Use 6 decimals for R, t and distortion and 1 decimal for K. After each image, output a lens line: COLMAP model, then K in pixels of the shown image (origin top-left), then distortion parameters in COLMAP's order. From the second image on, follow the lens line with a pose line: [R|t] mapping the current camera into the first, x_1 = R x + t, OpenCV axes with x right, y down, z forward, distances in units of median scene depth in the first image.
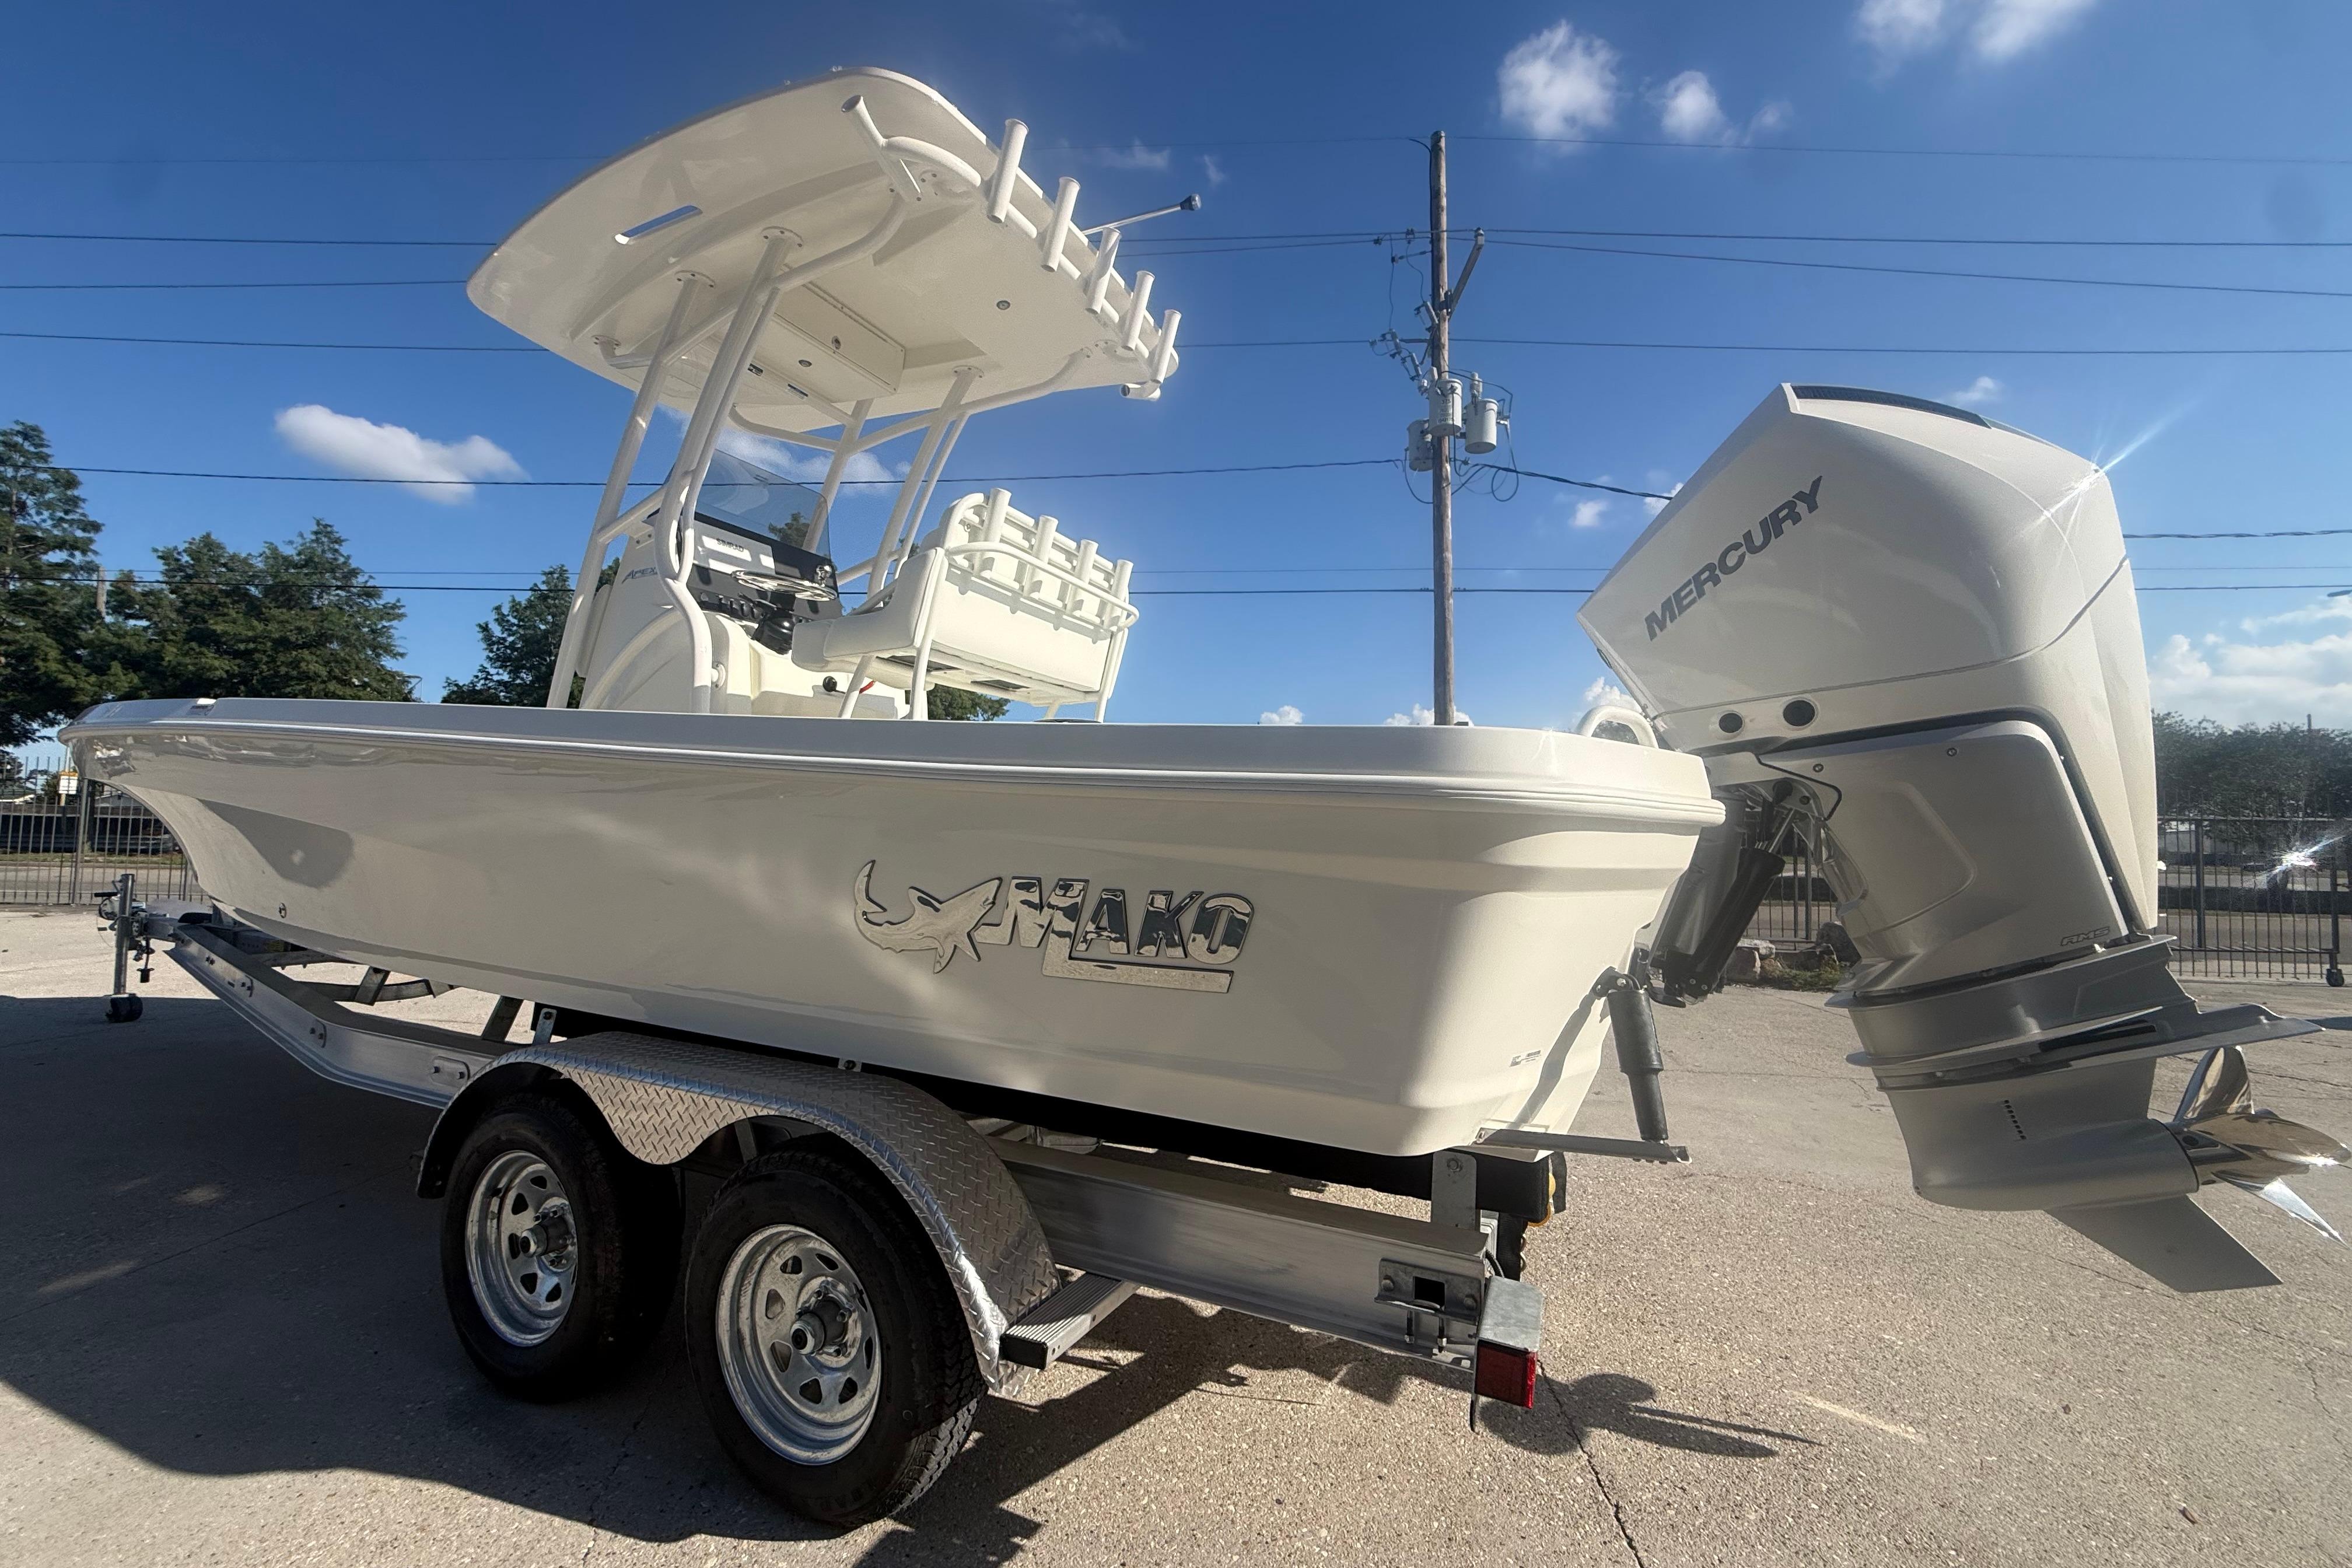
lens RADIAL K [[943.4, 0, 1165.0], [0, 943.4, 792.2], [0, 0, 1]] dist [0.003553, -0.000360]
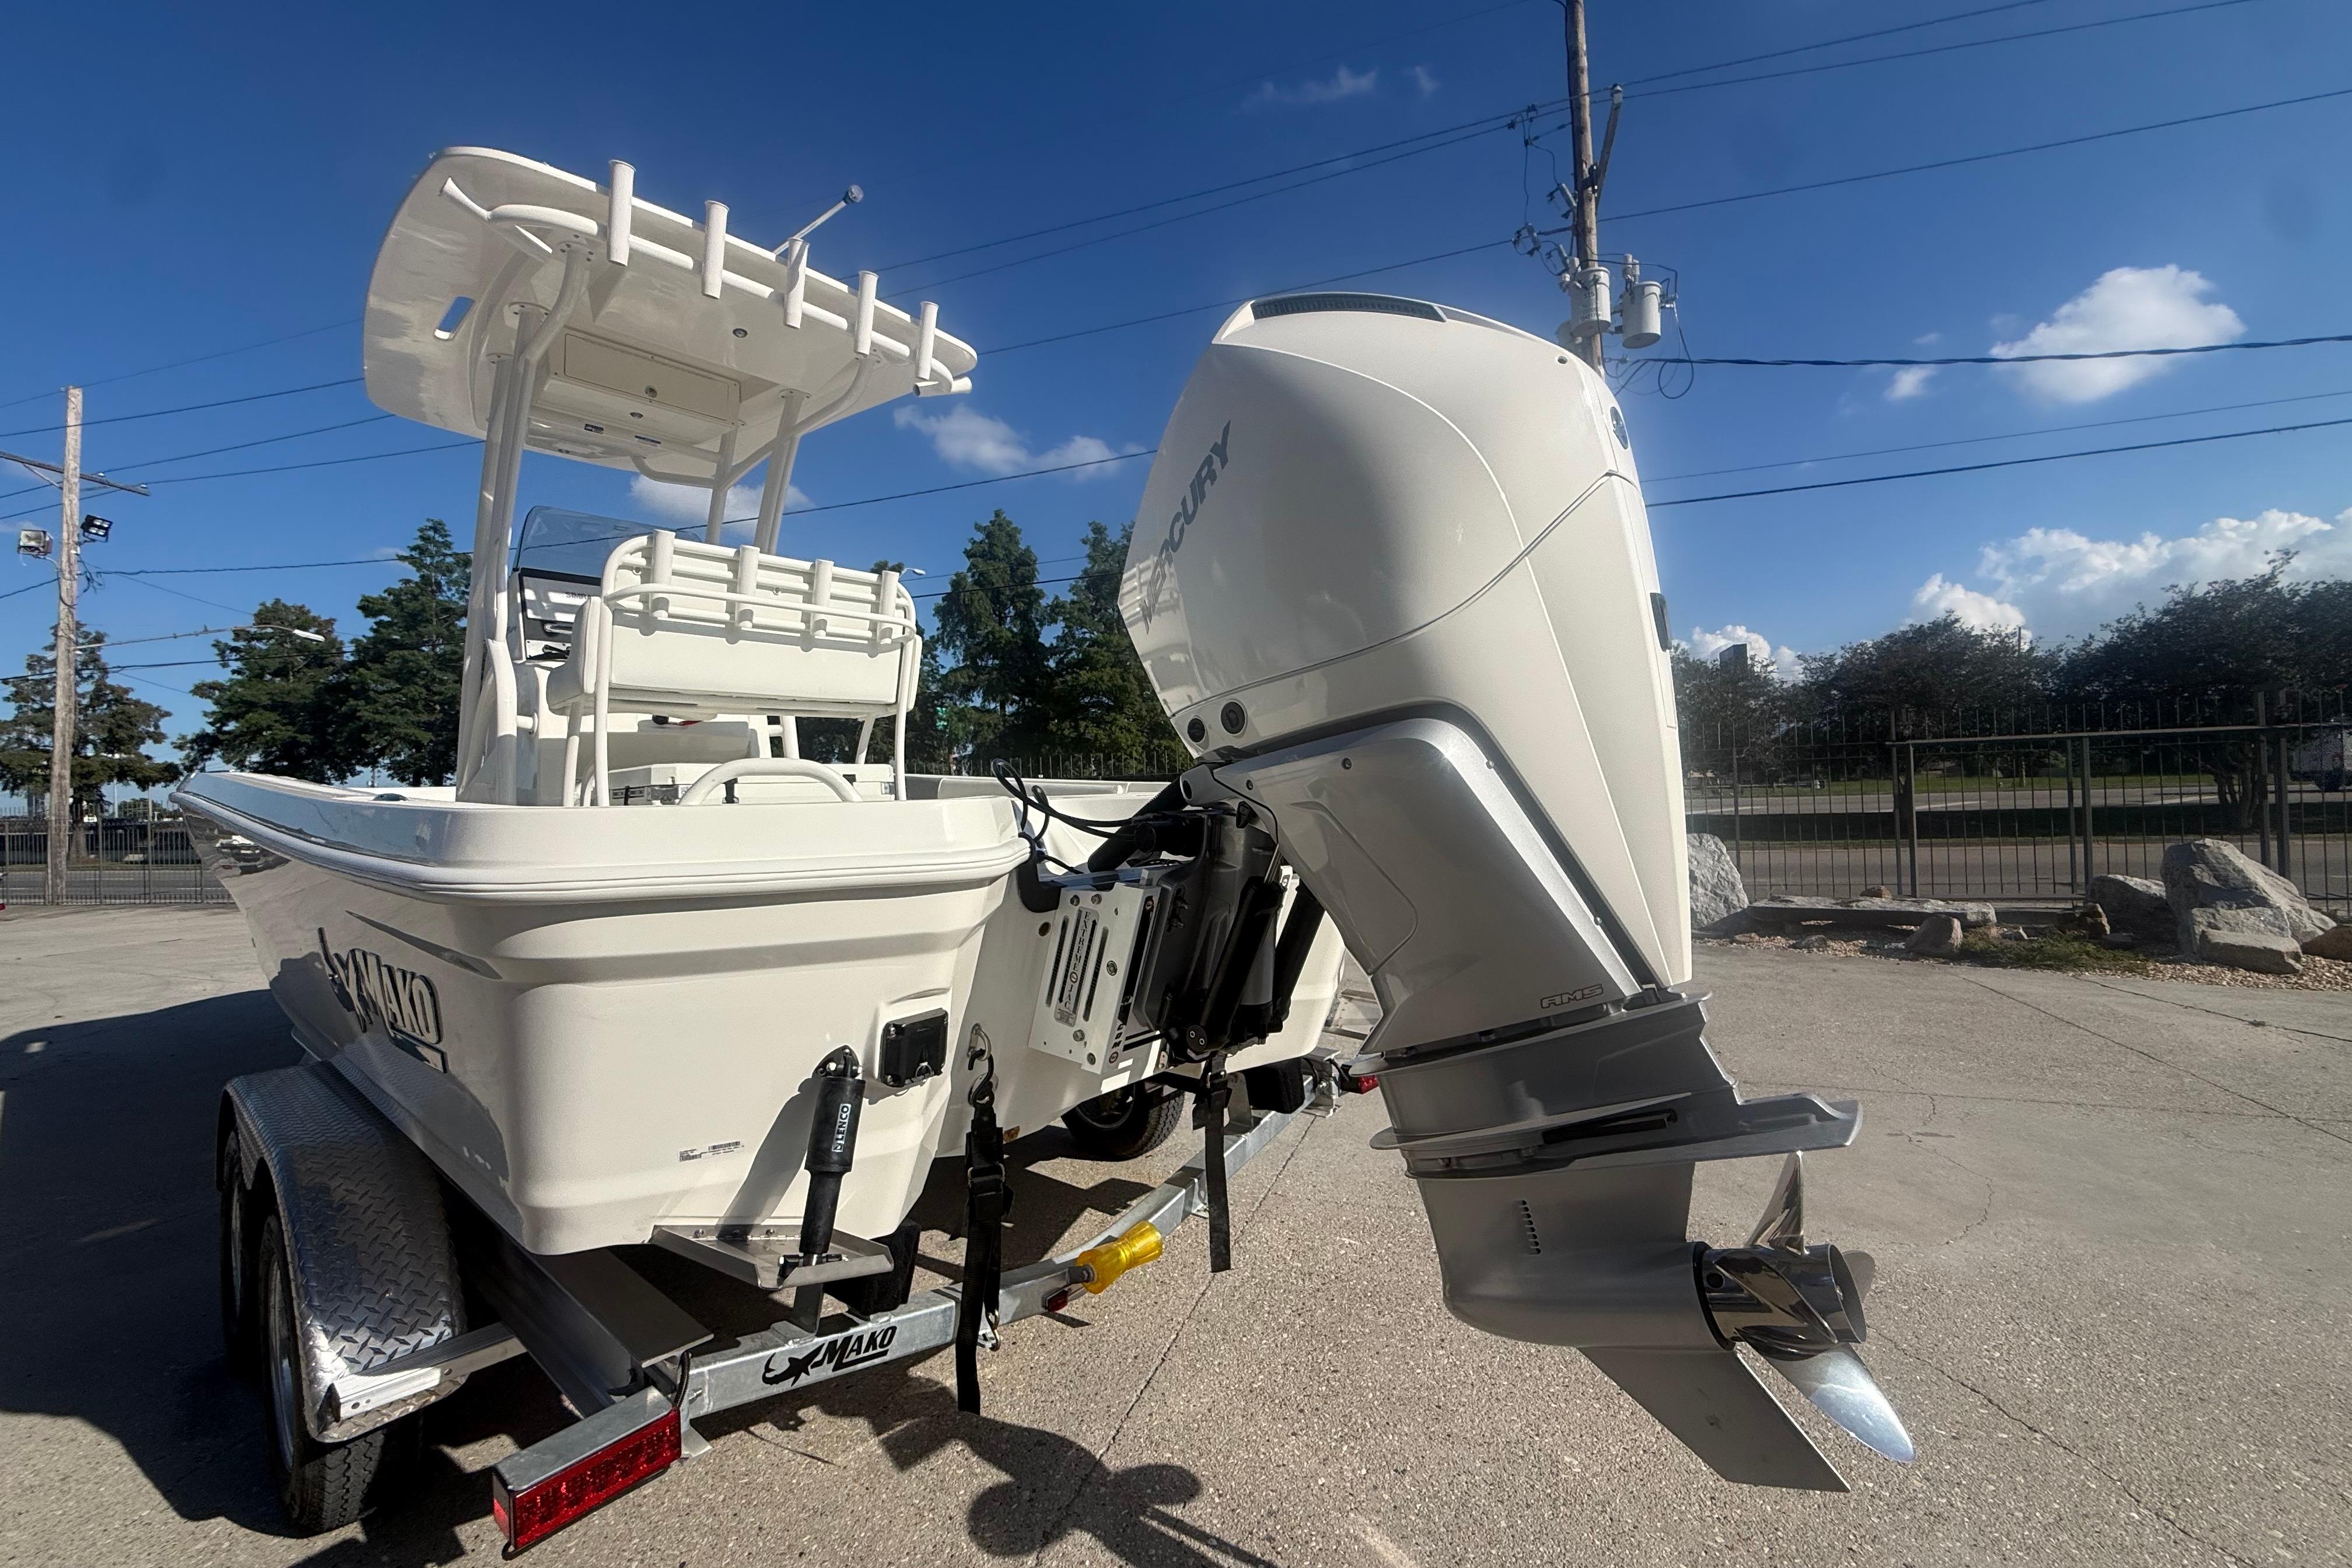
lens RADIAL K [[943.4, 0, 1165.0], [0, 943.4, 792.2], [0, 0, 1]] dist [0.003553, -0.000360]
pose [[0.963593, -0.053291, -0.262008, 0.116879], [0.063995, 0.997421, 0.032485, -0.007027], [0.259601, -0.048070, 0.964519, 0.027943]]
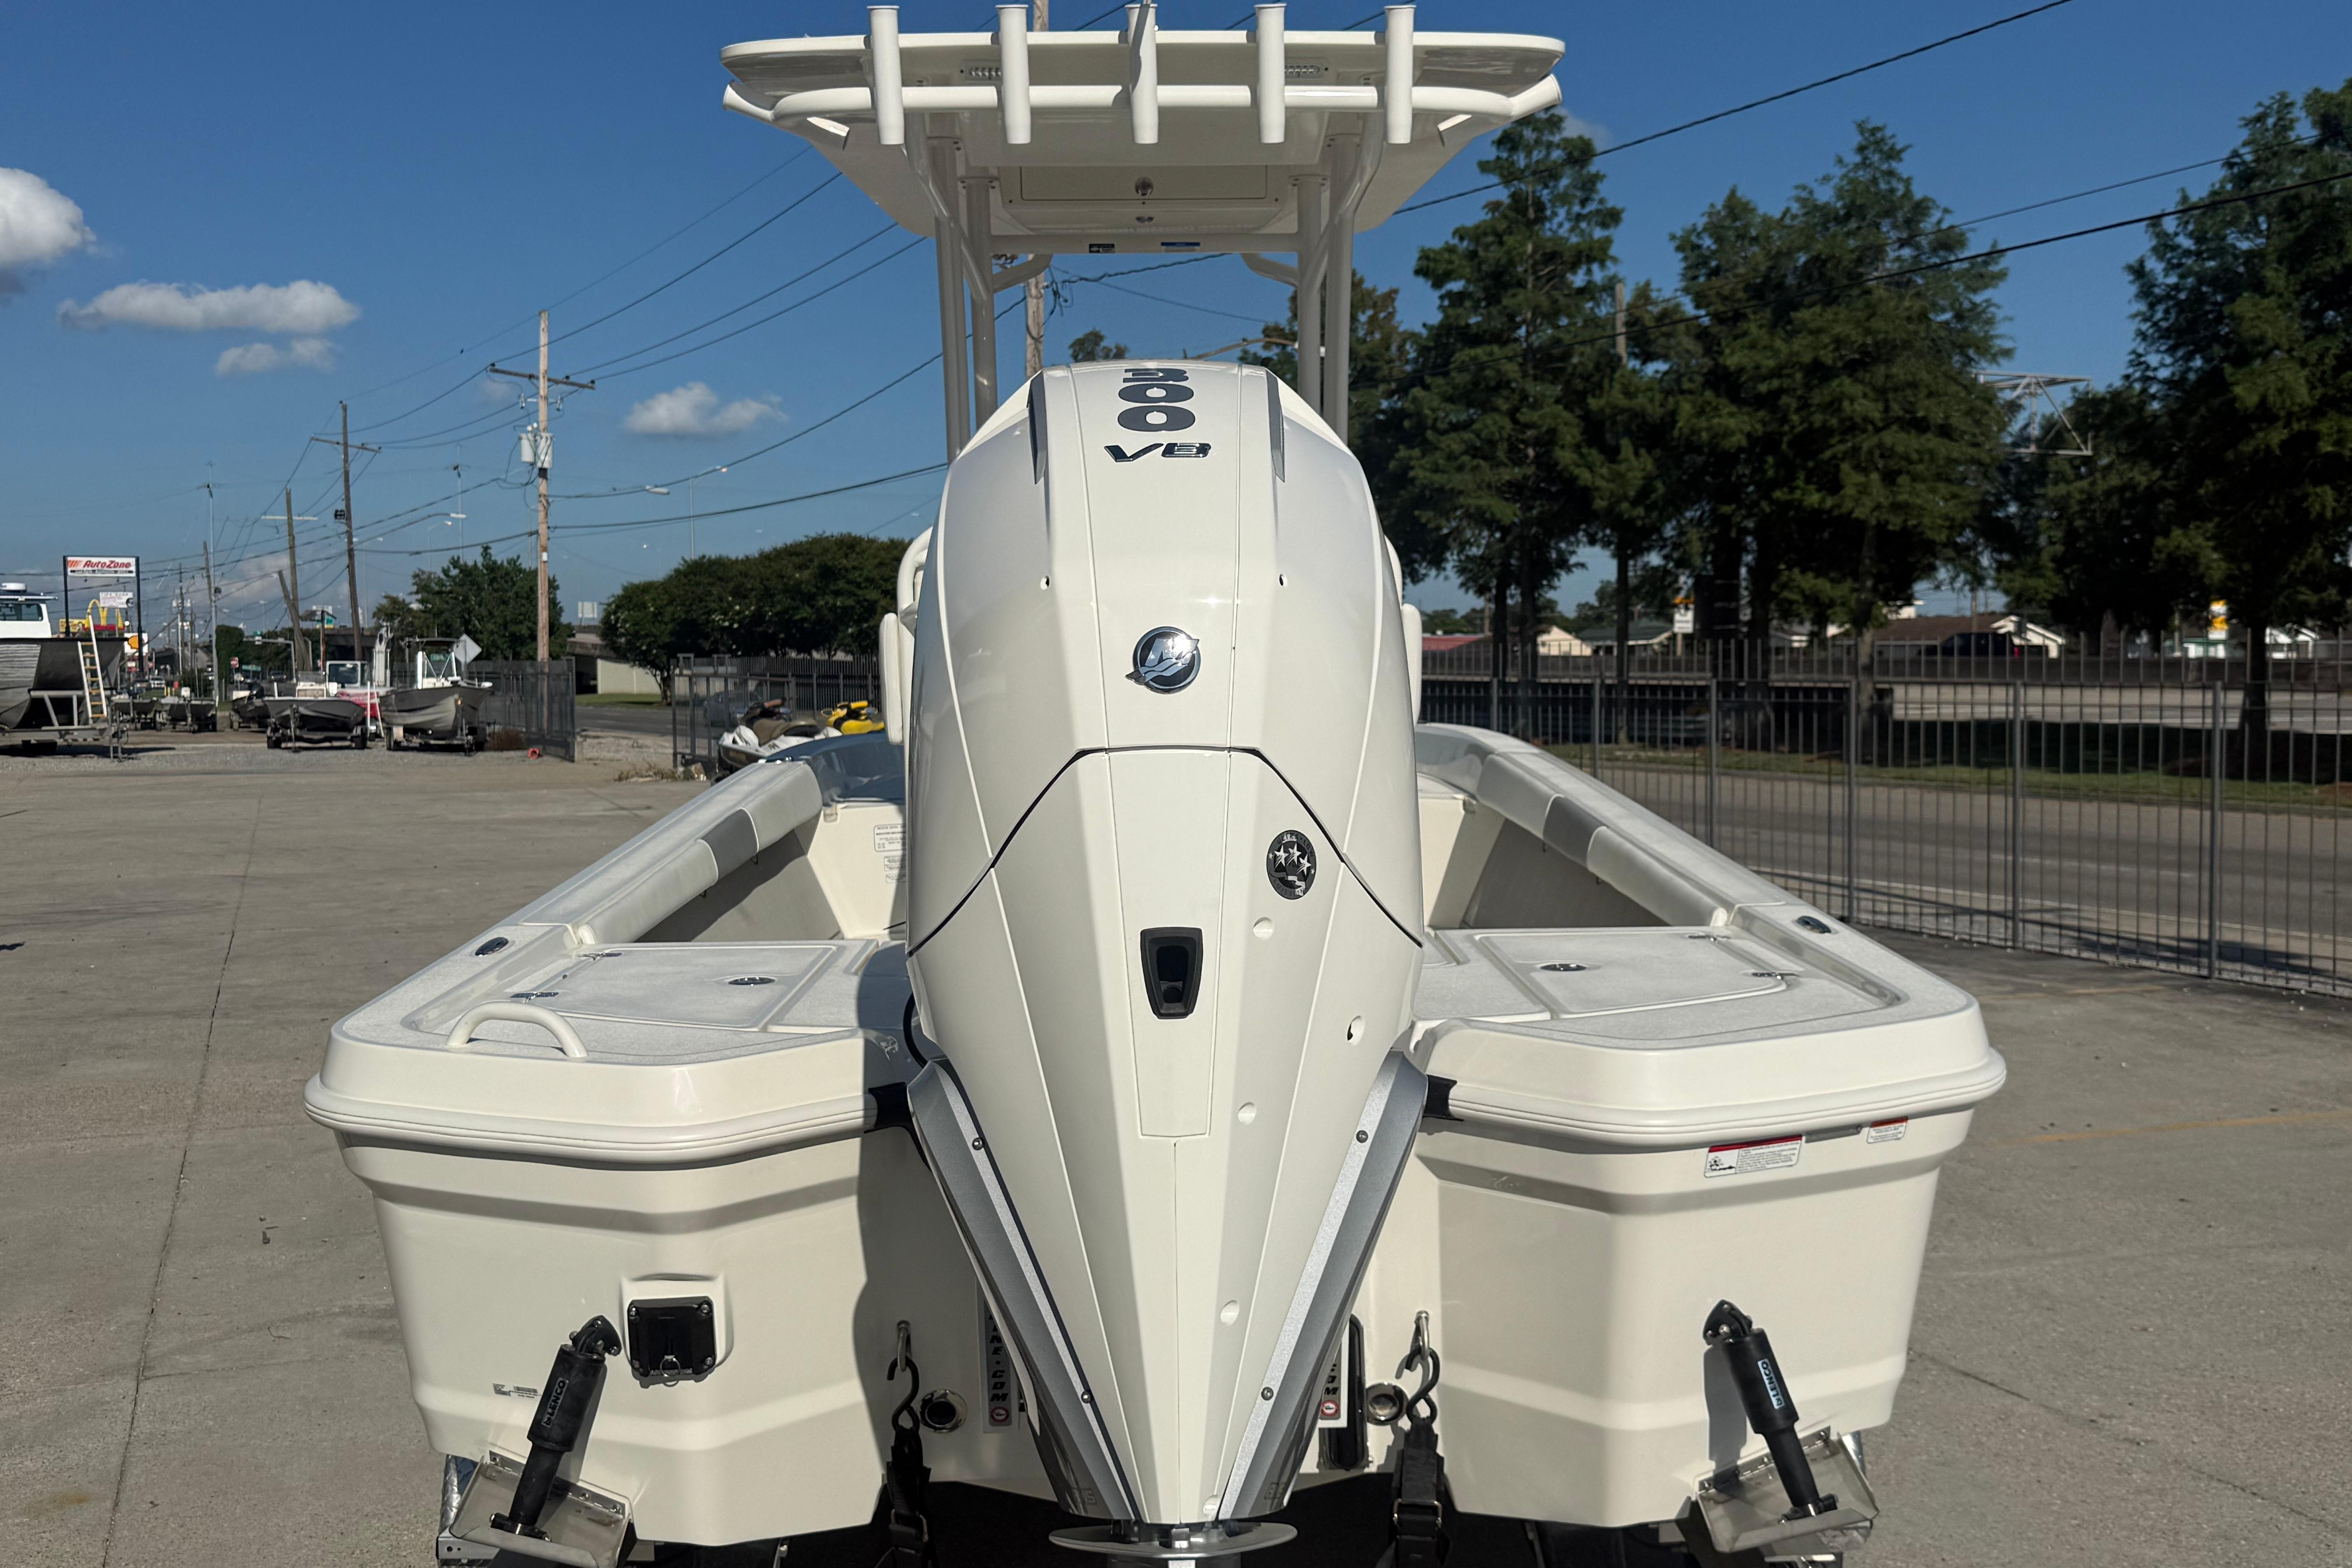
lens RADIAL K [[2304.1, 0, 1149.4], [0, 2304.1, 792.9], [0, 0, 1]] dist [0.259403, -0.603421]
pose [[0.436687, 0.028768, -0.899153, 0.286193], [0.061278, 0.996216, 0.061633, -0.040867], [0.897524, -0.082013, 0.433272, 0.069400]]
